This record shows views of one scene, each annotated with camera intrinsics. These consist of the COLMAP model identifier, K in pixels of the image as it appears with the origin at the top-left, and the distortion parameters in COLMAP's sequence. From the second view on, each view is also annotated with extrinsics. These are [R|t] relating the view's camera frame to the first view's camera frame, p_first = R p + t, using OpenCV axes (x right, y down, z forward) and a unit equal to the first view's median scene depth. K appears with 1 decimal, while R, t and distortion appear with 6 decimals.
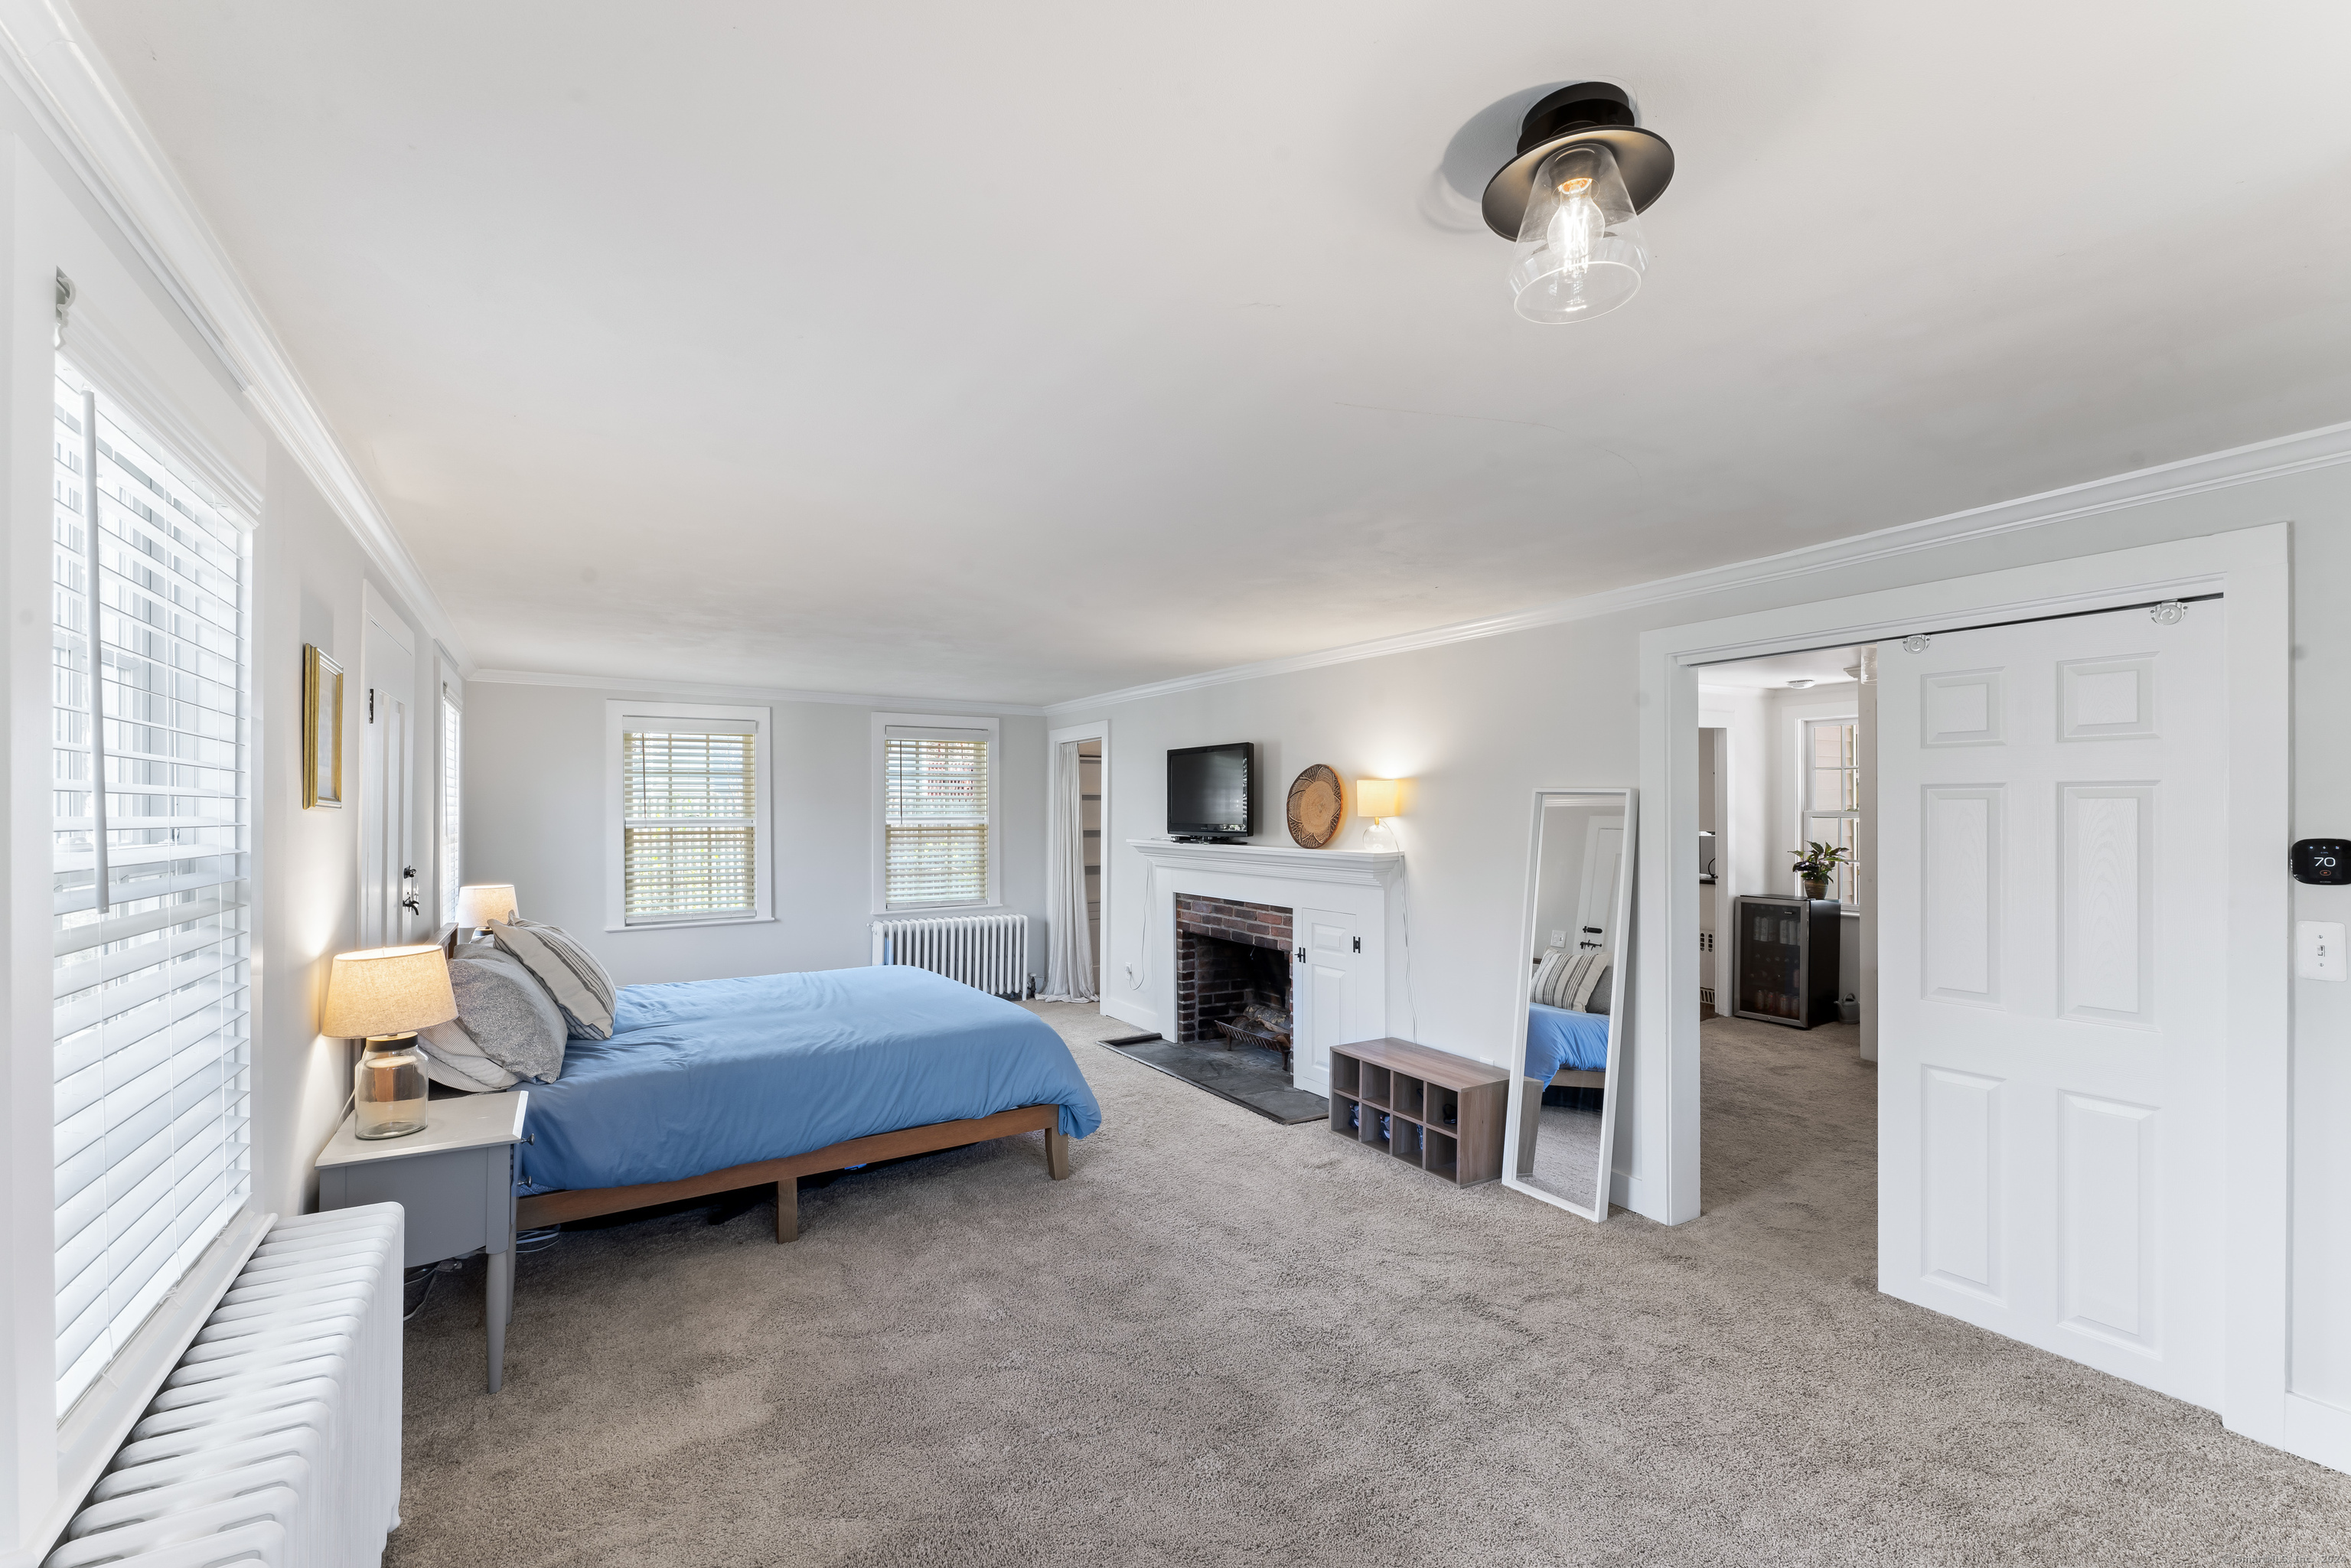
lens RADIAL K [[1020.2, 0, 1173.3], [0, 1020.2, 822.9], [0, 0, 1]] dist [-0.000522, -0.000039]
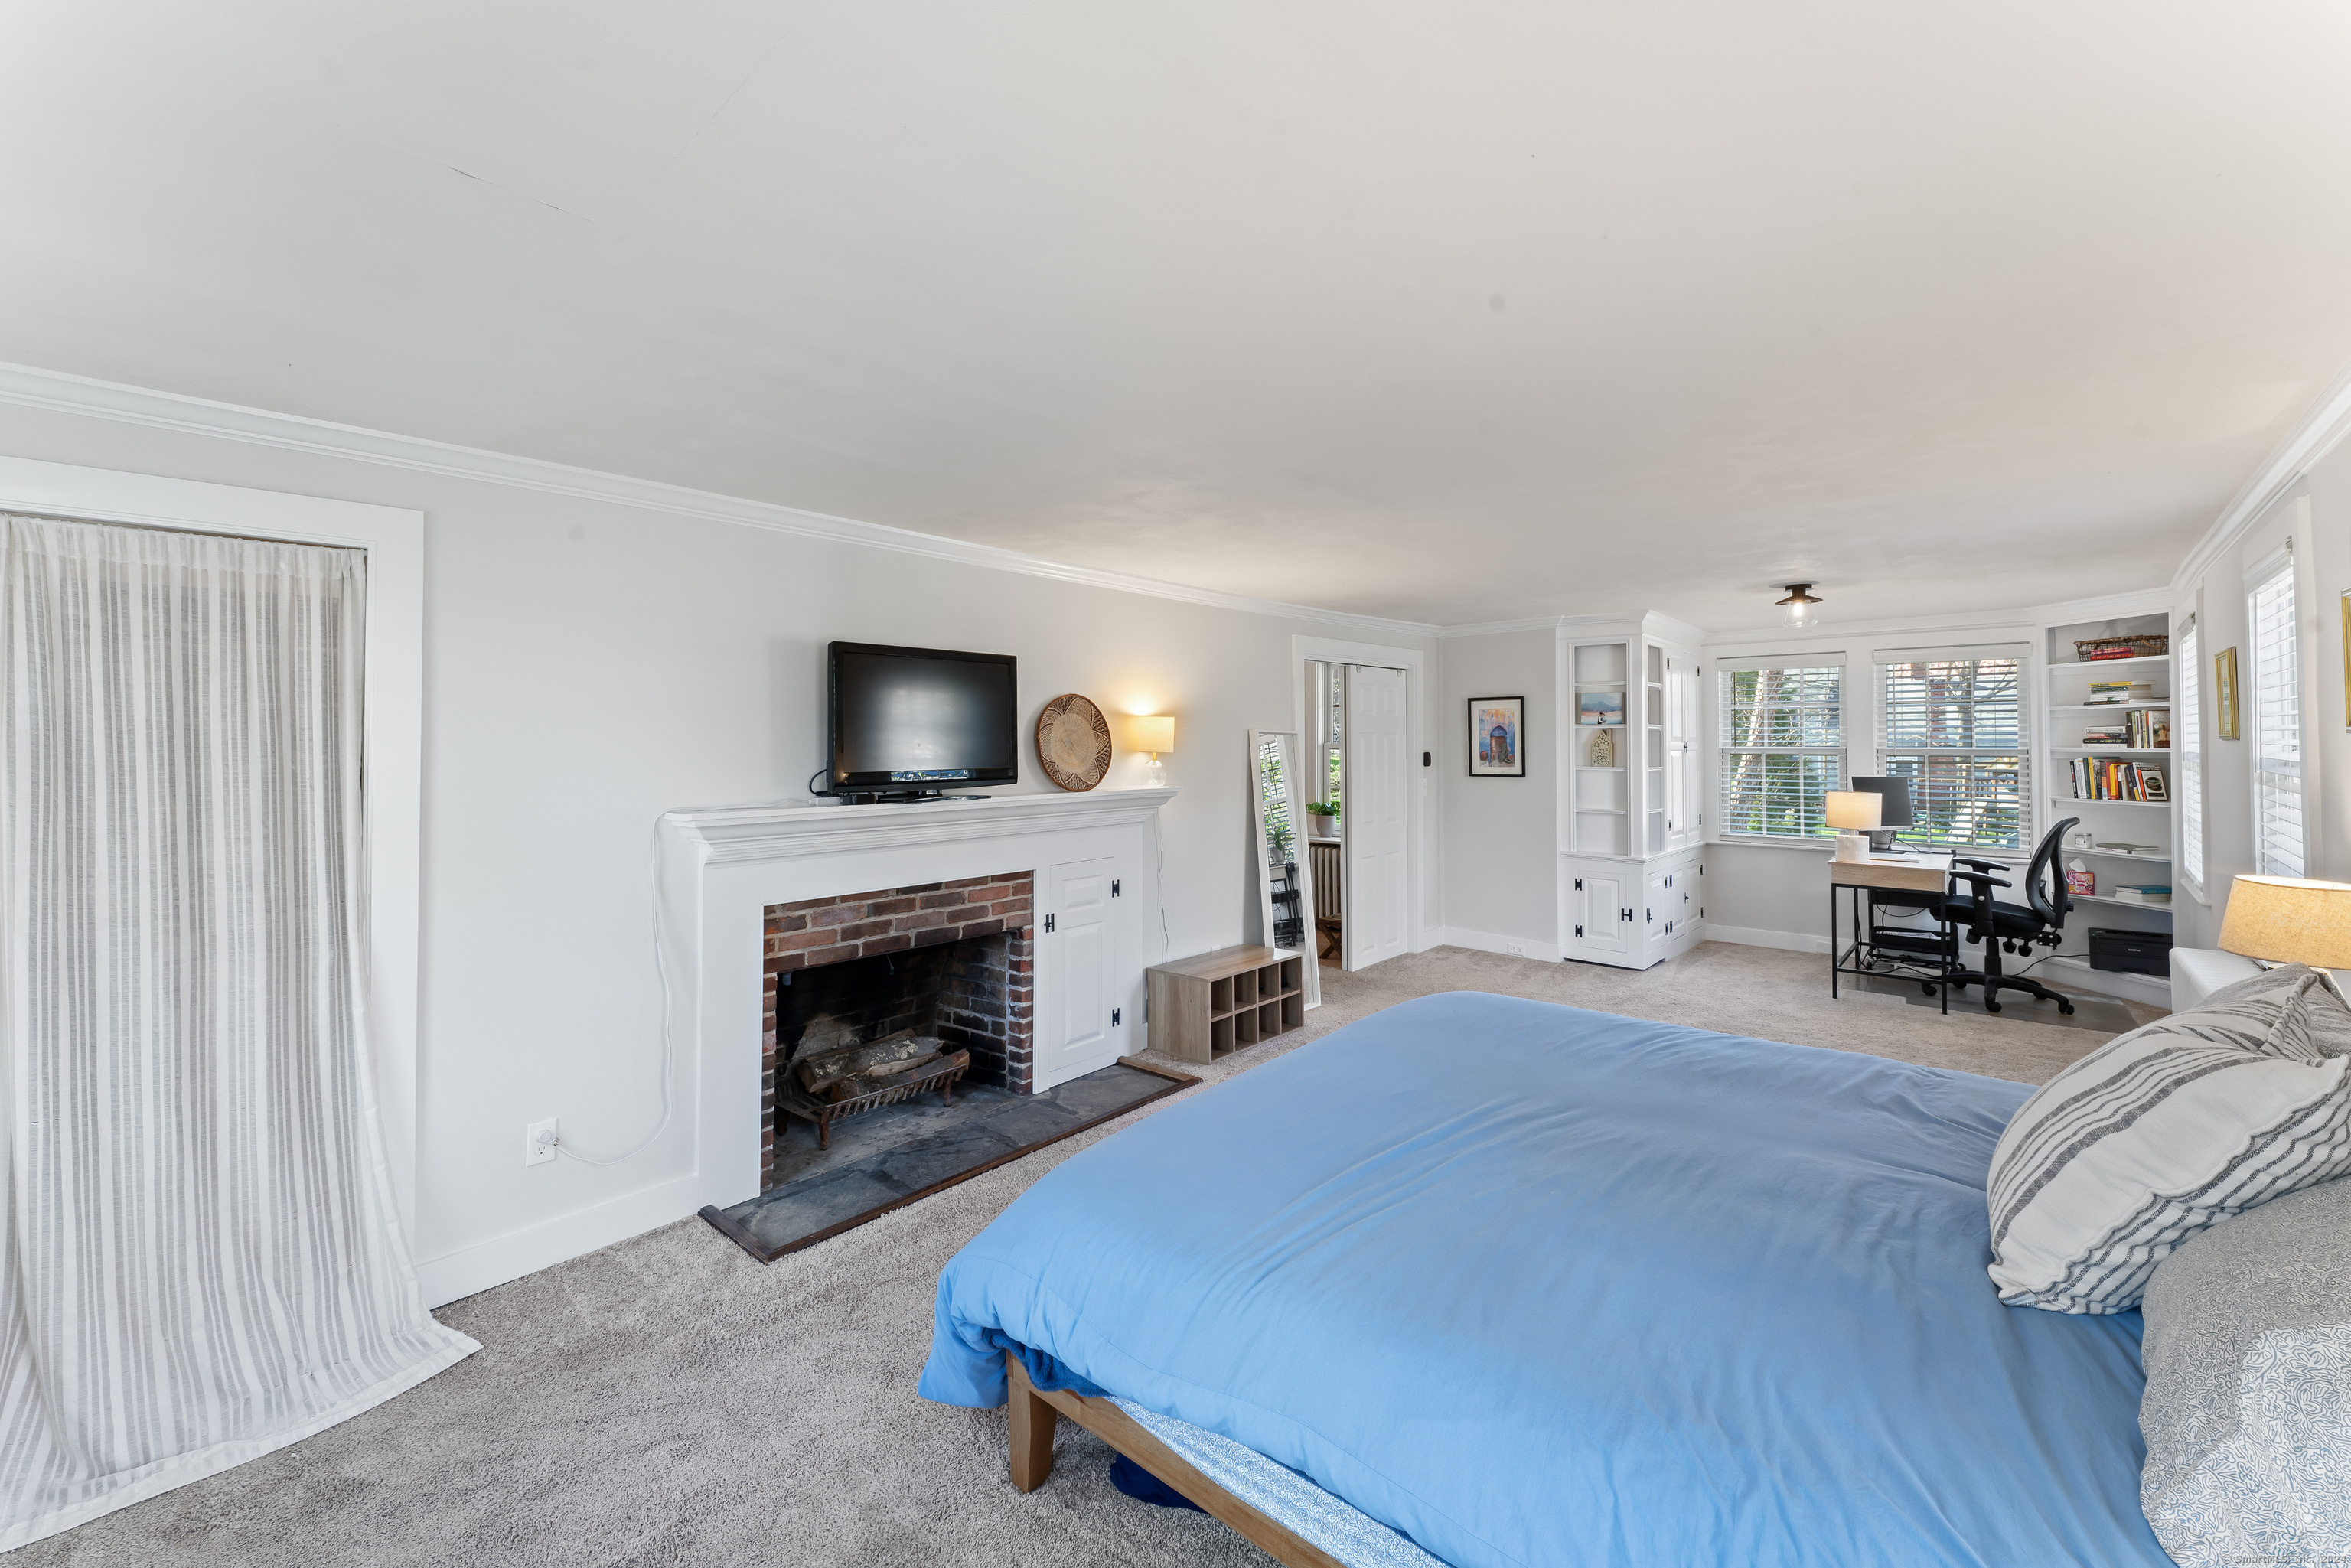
lens RADIAL K [[956.7, 0, 1172.0], [0, 956.7, 740.0], [0, 0, 1]] dist [0.001019, 0.000023]
pose [[-0.303467, 0.002938, 0.952837, -0.618840], [0.015448, 0.999879, 0.001837, -0.017681], [-0.952717, 0.015277, -0.303476, 1.100683]]
